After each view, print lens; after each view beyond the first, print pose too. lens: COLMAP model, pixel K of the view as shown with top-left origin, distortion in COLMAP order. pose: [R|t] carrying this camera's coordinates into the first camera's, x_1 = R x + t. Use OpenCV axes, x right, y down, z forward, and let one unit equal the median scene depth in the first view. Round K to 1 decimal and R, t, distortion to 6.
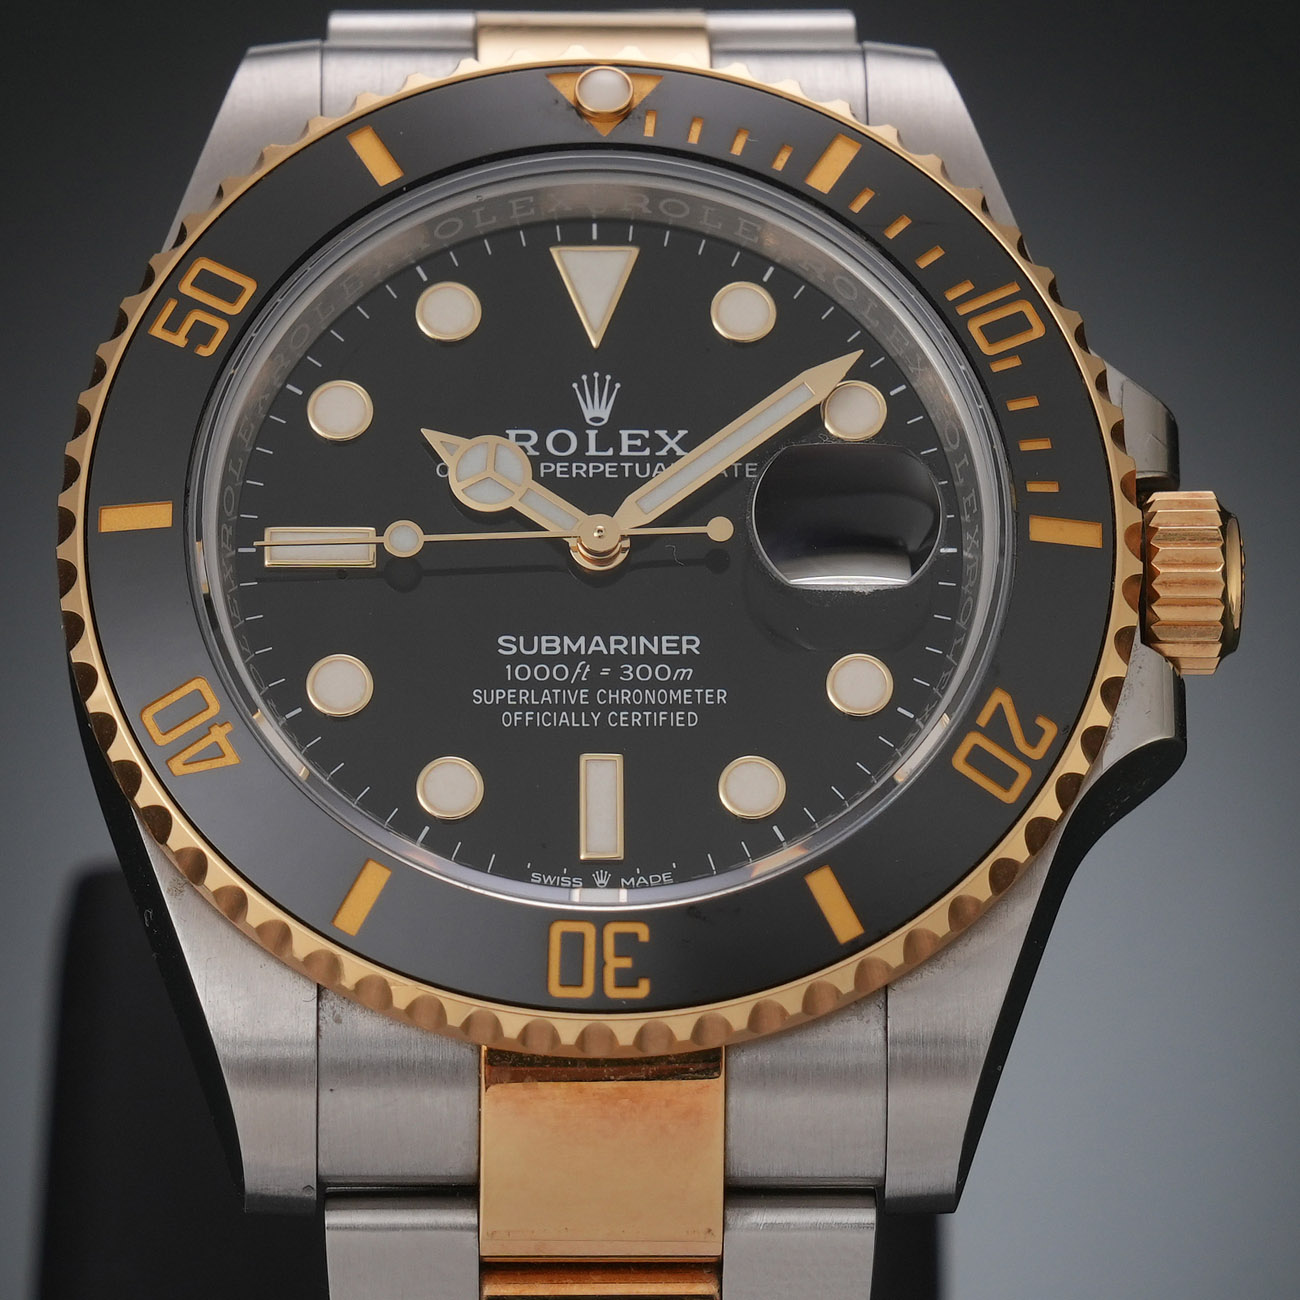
lens RADIAL K [[9064.6, 0, 650.0], [0, 9064.6, 650.0], [0, 0, 1]] dist [-1.012134, 64.456991]
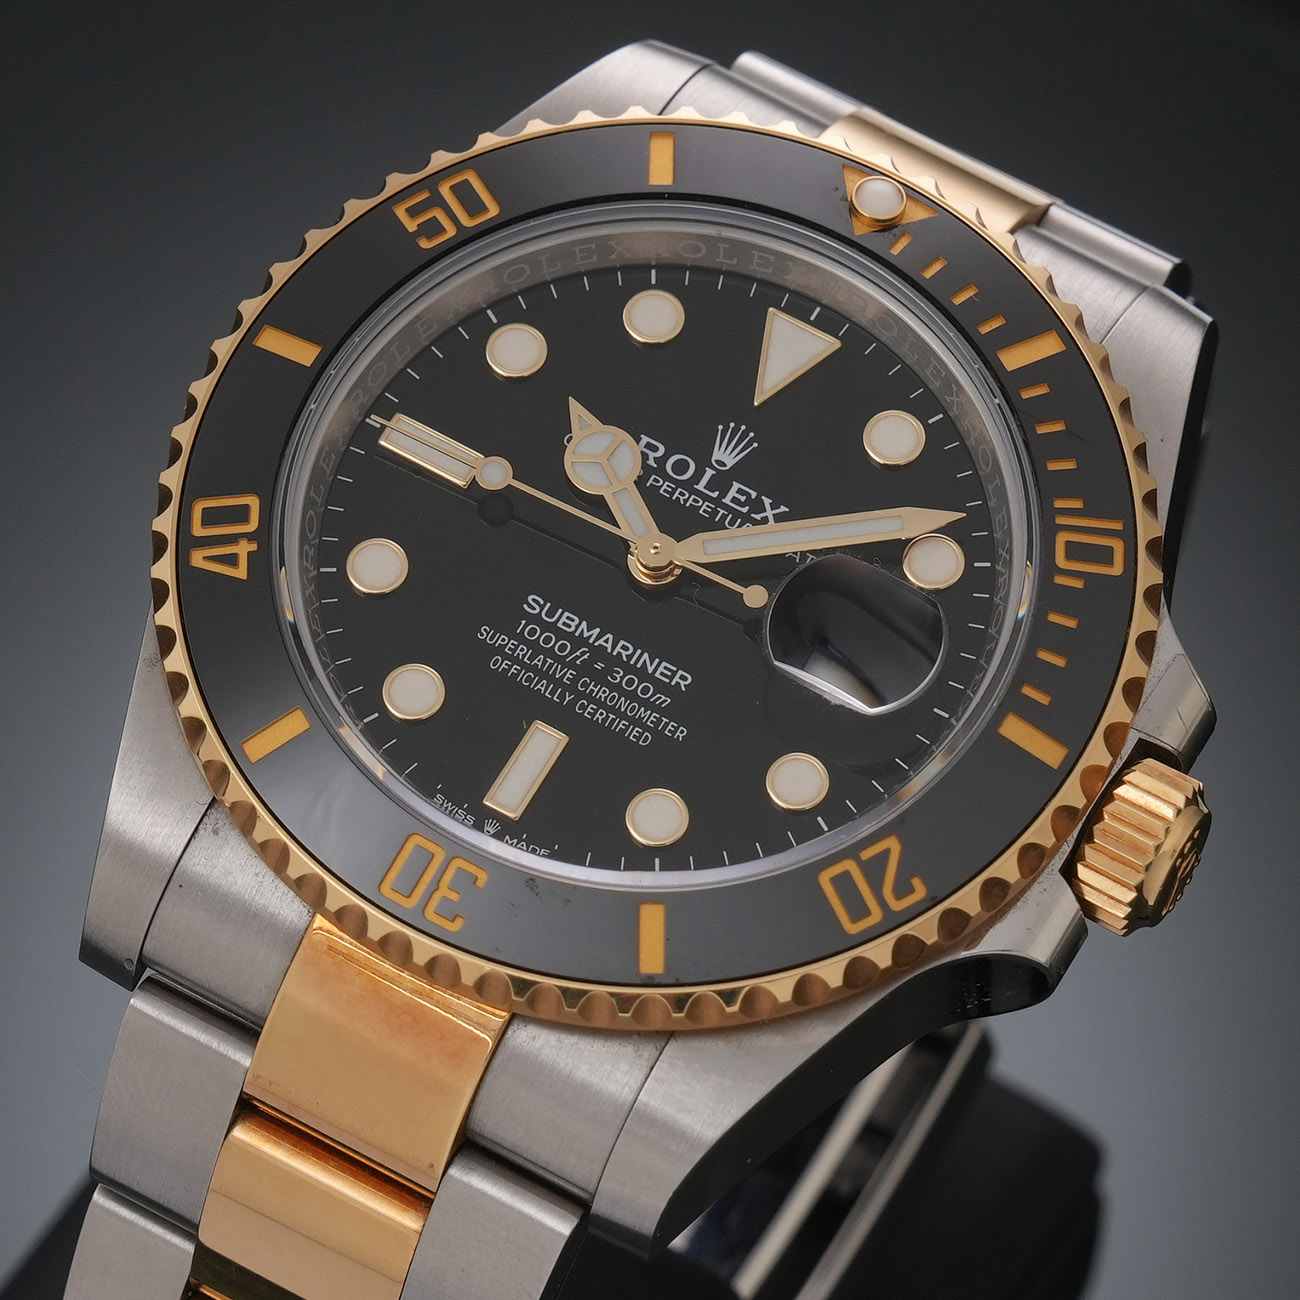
lens RADIAL K [[9064.6, 0, 650.0], [0, 9064.6, 650.0], [0, 0, 1]] dist [-1.012134, 64.456991]
pose [[0.863431, 0.442327, -0.242558, 0.259870], [-0.454438, 0.890753, 0.006716, -0.009218], [0.219030, 0.104428, 0.970114, -0.041901]]
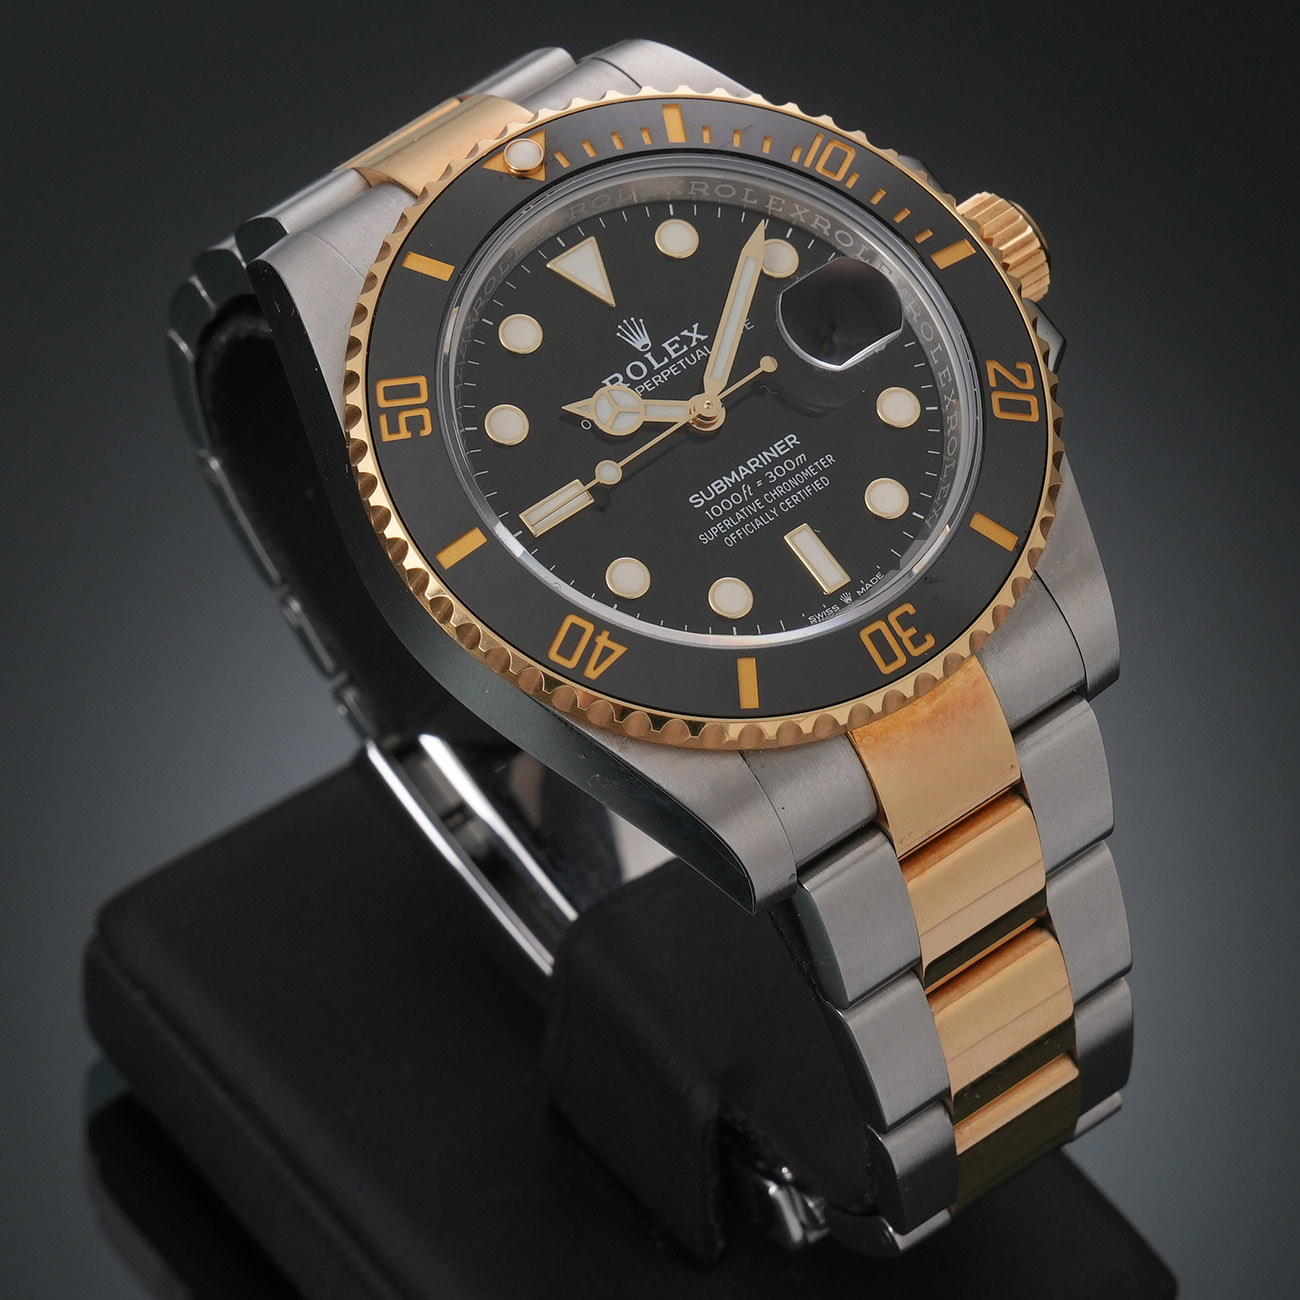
lens RADIAL K [[9064.6, 0, 650.0], [0, 9064.6, 650.0], [0, 0, 1]] dist [-1.012134, 64.456991]
pose [[0.793430, -0.499138, 0.348325, -0.553068], [0.489938, 0.863307, 0.121087, -0.163543], [-0.361150, 0.074584, 0.929520, -0.380948]]
